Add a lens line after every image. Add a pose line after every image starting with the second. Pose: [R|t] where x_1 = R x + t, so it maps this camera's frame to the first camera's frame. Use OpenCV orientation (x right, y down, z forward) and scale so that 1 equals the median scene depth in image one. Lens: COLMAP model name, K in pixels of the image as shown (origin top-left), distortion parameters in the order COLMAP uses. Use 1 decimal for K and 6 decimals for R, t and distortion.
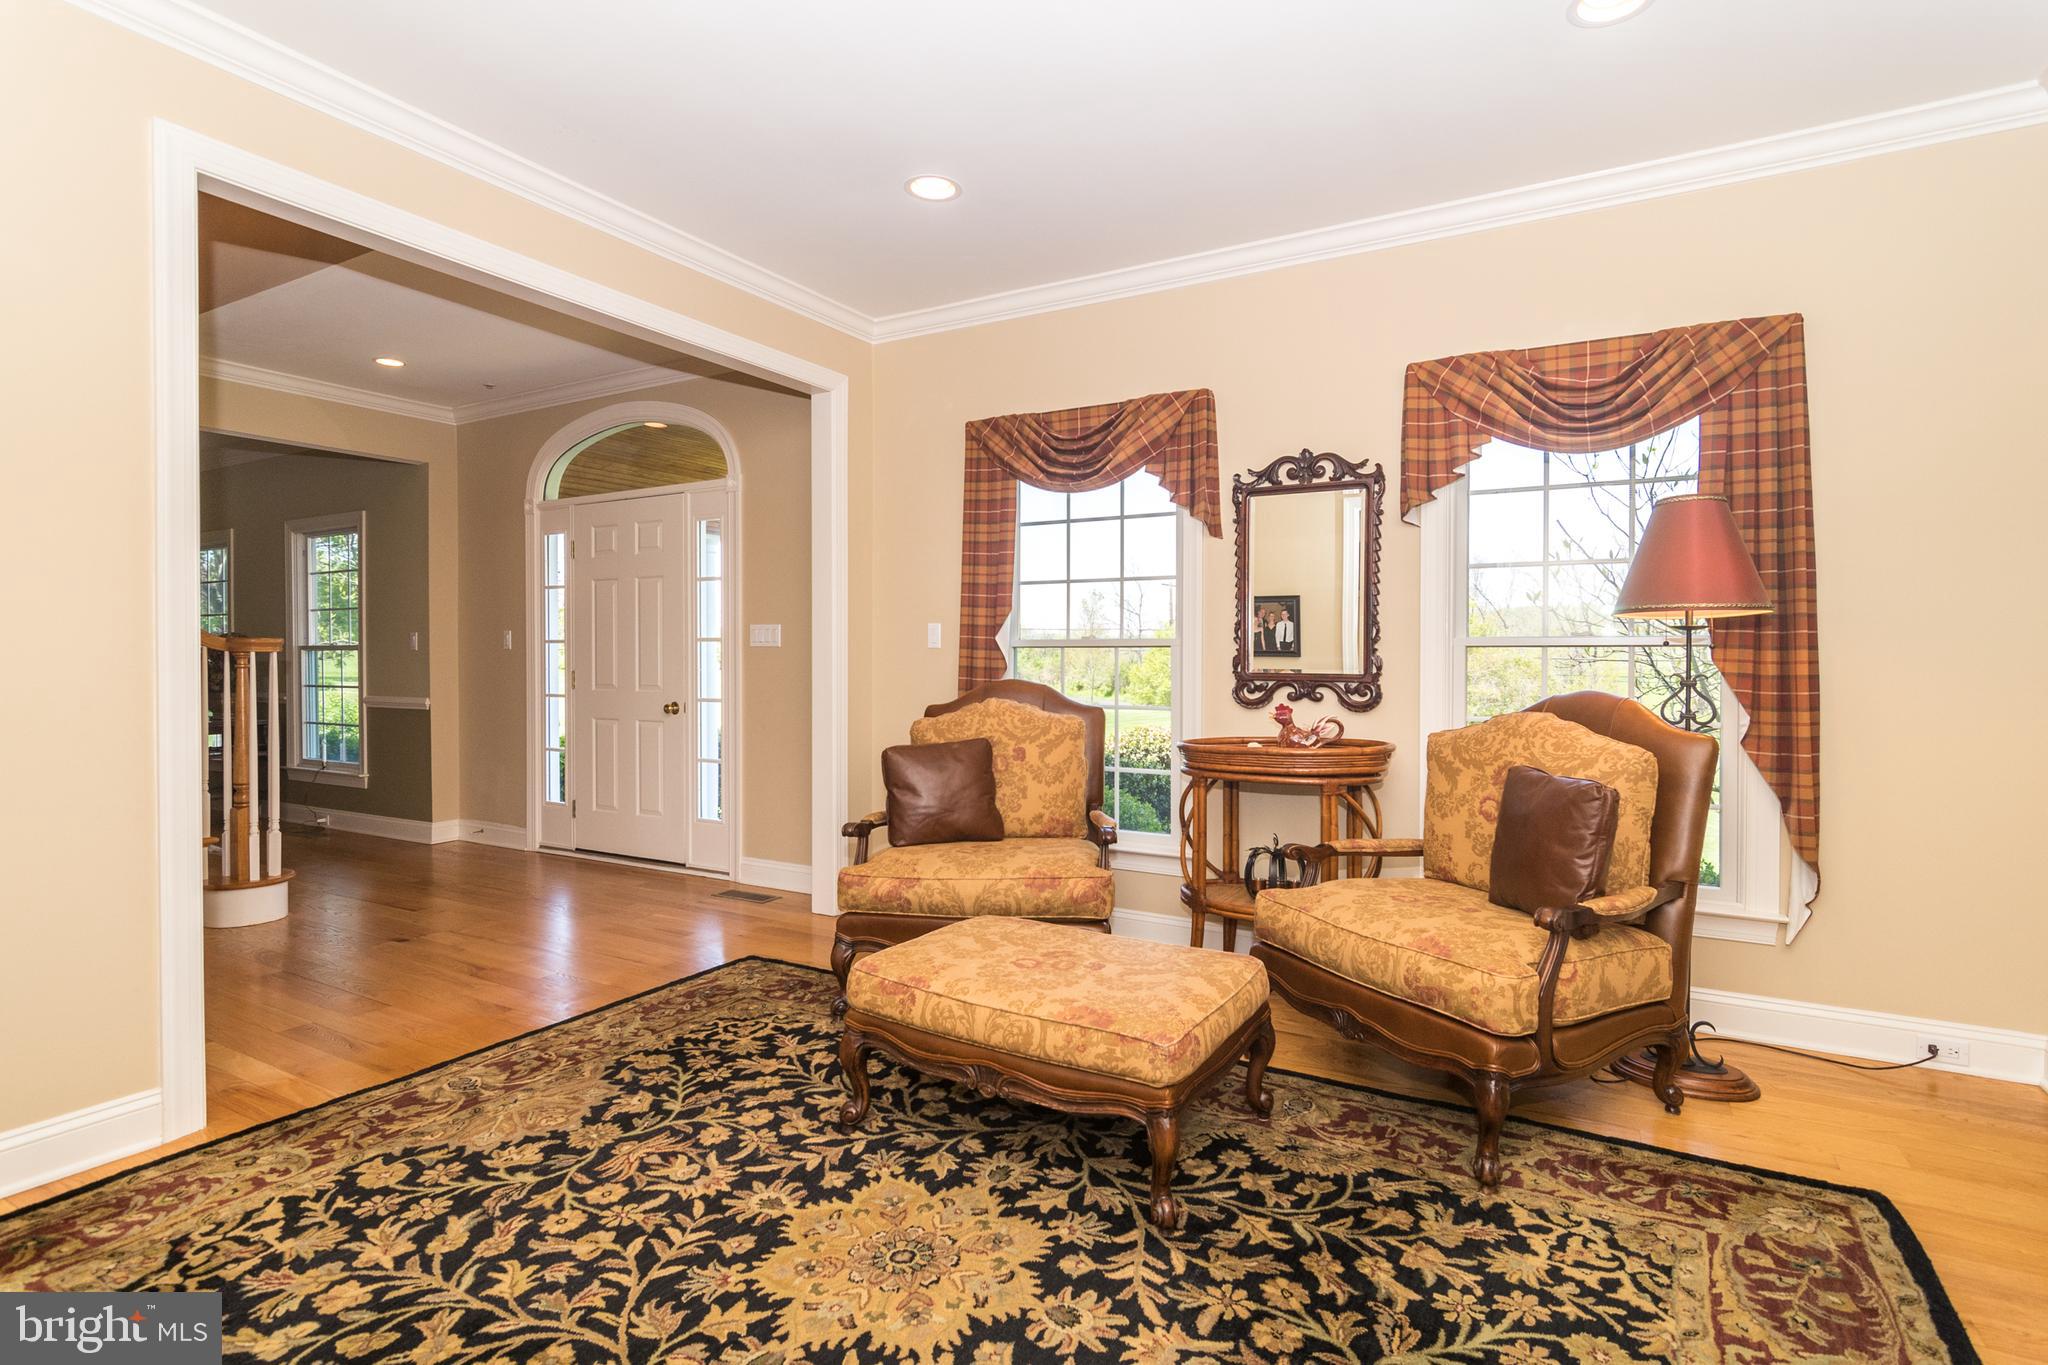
lens RADIAL K [[1011.1, 0, 1028.1], [0, 1011.1, 682.4], [0, 0, 1]] dist [-0.002014, -0.000067]
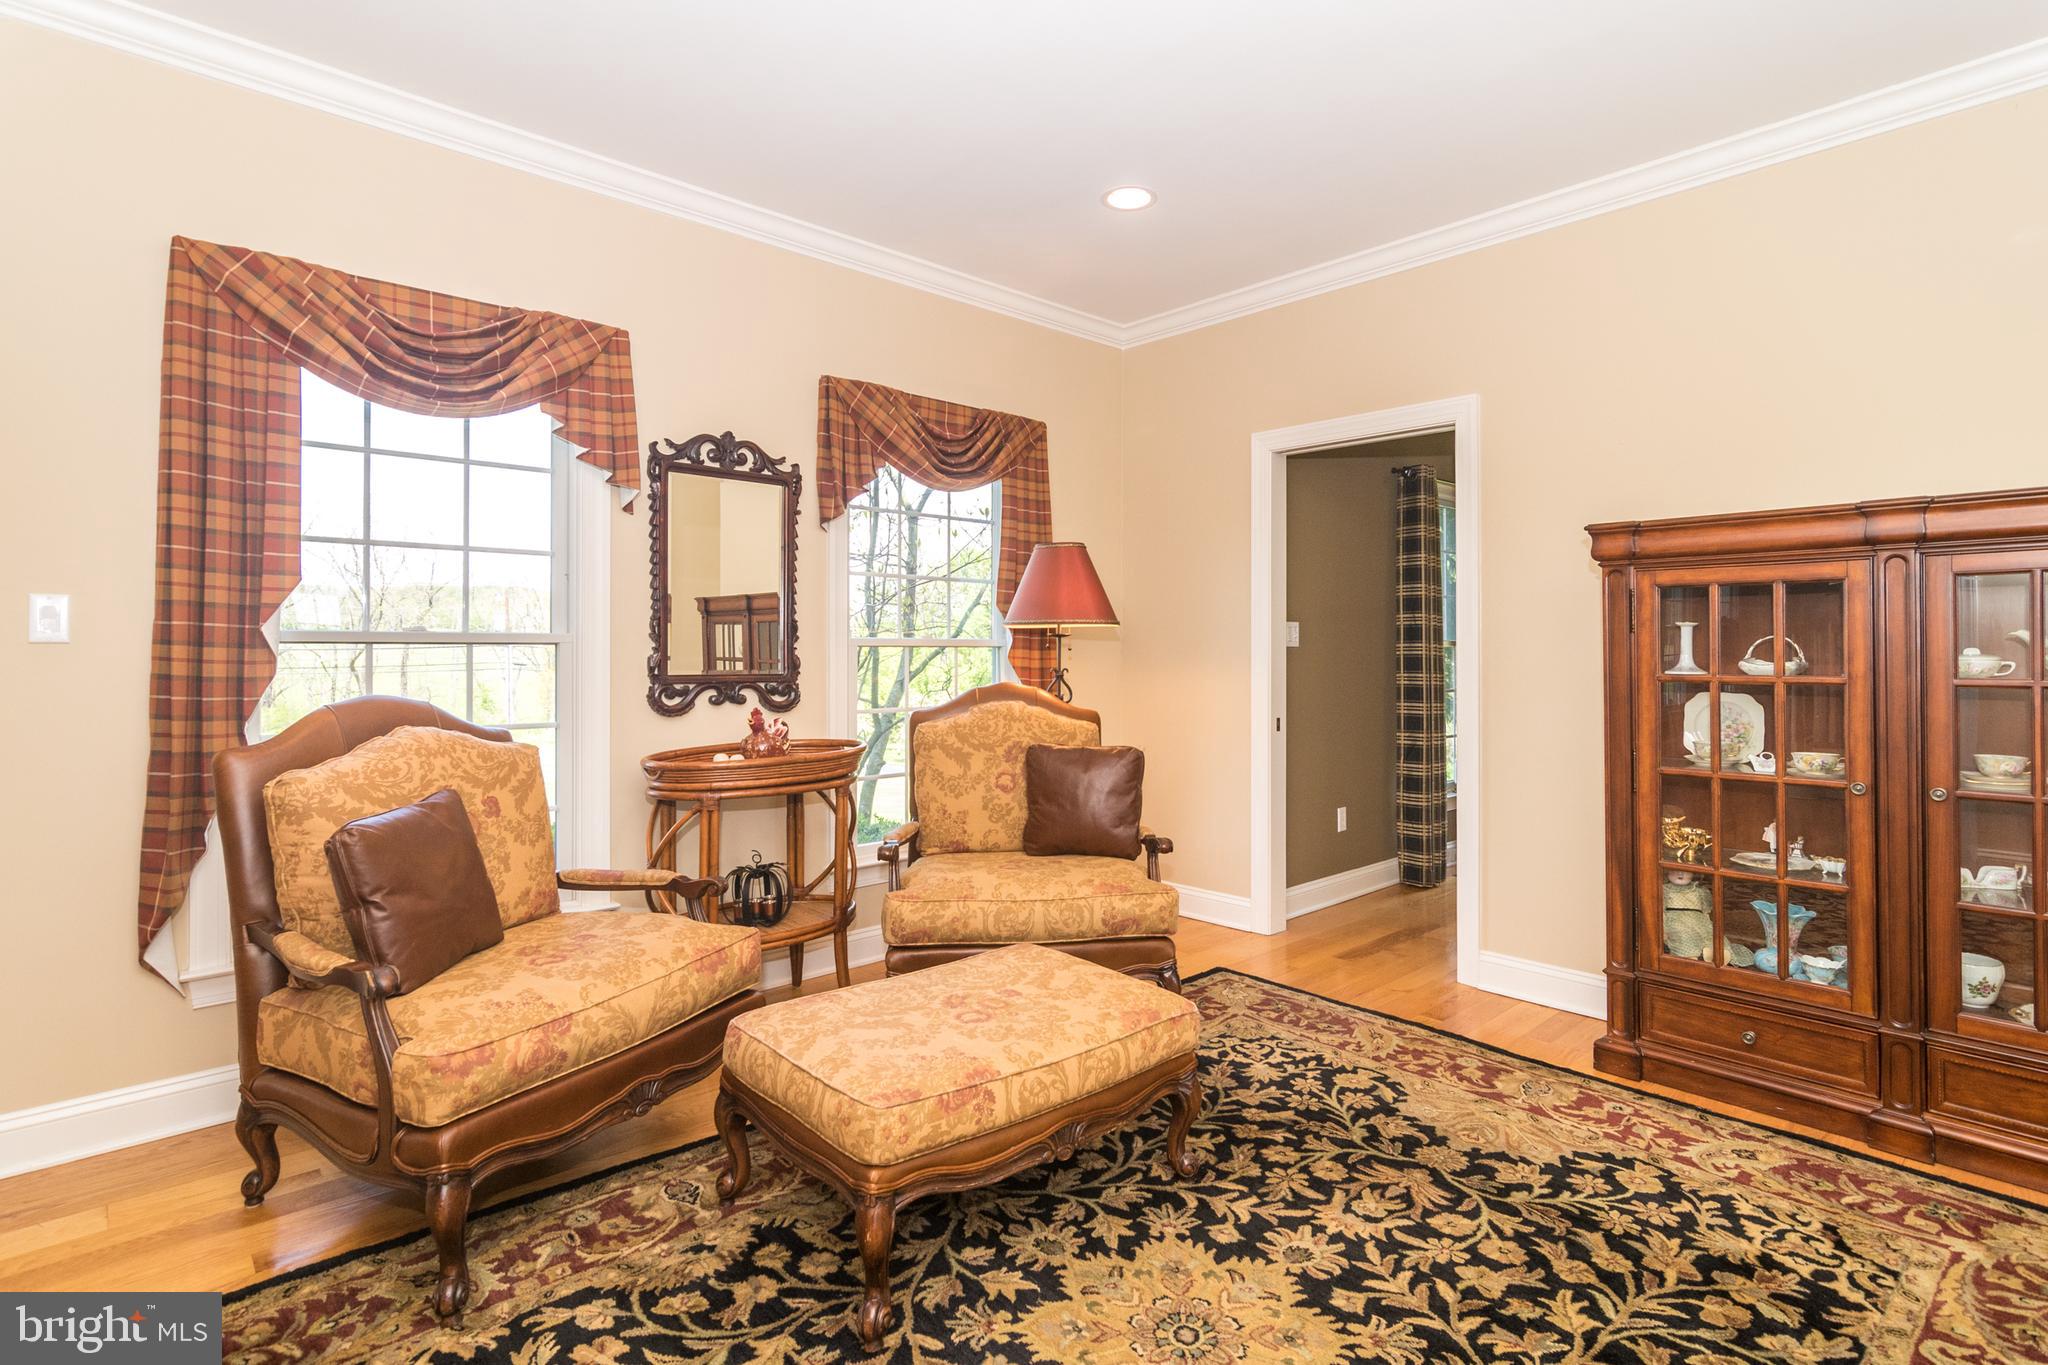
lens RADIAL K [[1023.4, 0, 1083.4], [0, 1023.4, 651.9], [0, 0, 1]] dist [-0.000649, -0.000034]
pose [[0.278831, -0.004885, 0.960328, -0.599025], [0.020510, 0.999789, -0.000869, -0.024439], [-0.960121, 0.019938, 0.278873, 0.481289]]
